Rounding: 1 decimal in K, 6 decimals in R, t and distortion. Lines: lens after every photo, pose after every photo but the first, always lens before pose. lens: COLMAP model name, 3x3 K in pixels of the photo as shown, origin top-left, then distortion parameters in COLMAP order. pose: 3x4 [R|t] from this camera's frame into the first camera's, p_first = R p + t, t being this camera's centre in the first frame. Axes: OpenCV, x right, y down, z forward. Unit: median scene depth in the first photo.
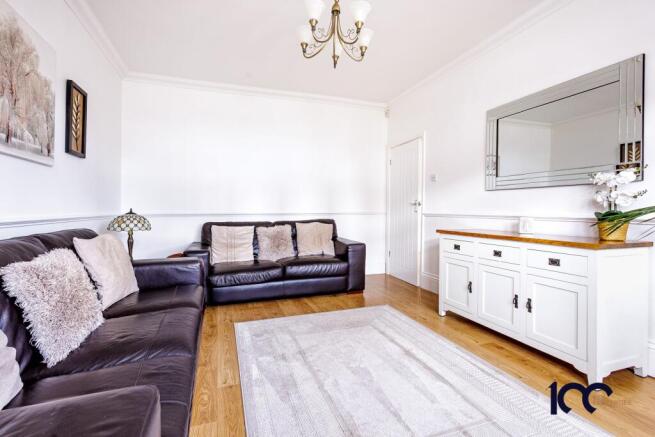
lens RADIAL K [[305.4, 0, 327.5], [0, 305.4, 218.5], [0, 0, 1]] dist [0.010775, -0.000030]
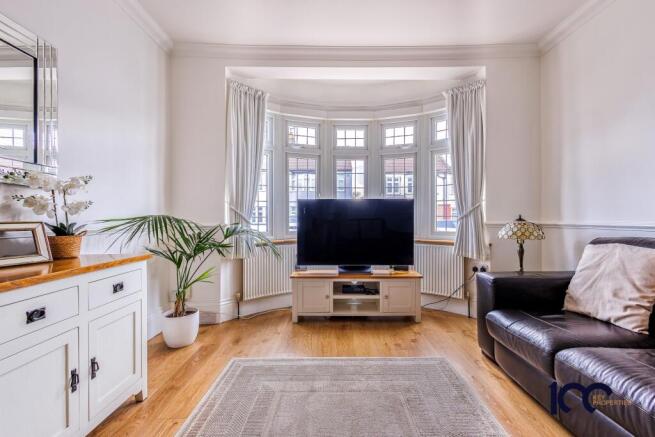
lens RADIAL K [[305.4, 0, 327.5], [0, 305.4, 218.5], [0, 0, 1]] dist [0.010775, -0.000030]
pose [[-0.953163, 0.010759, 0.302266, -0.016315], [0.019232, 0.999501, 0.025069, -0.037021], [-0.301845, 0.029709, -0.952894, 1.296300]]
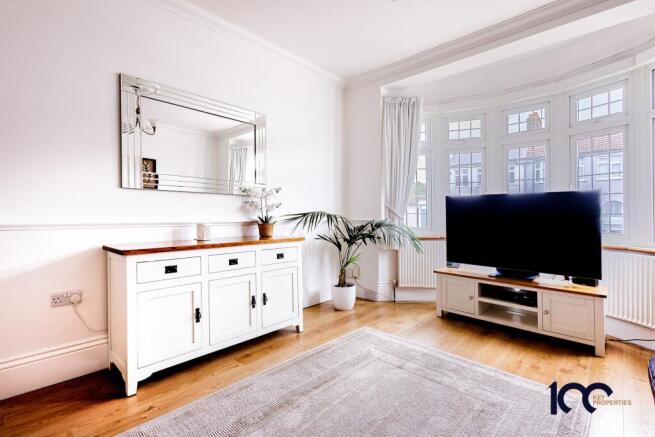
lens RADIAL K [[305.4, 0, 327.5], [0, 305.4, 218.5], [0, 0, 1]] dist [0.010775, -0.000030]
pose [[-0.471844, -0.008685, 0.881640, -0.404588], [0.022155, 0.999519, 0.021703, -0.032415], [-0.881404, 0.029773, -0.471424, 1.170515]]
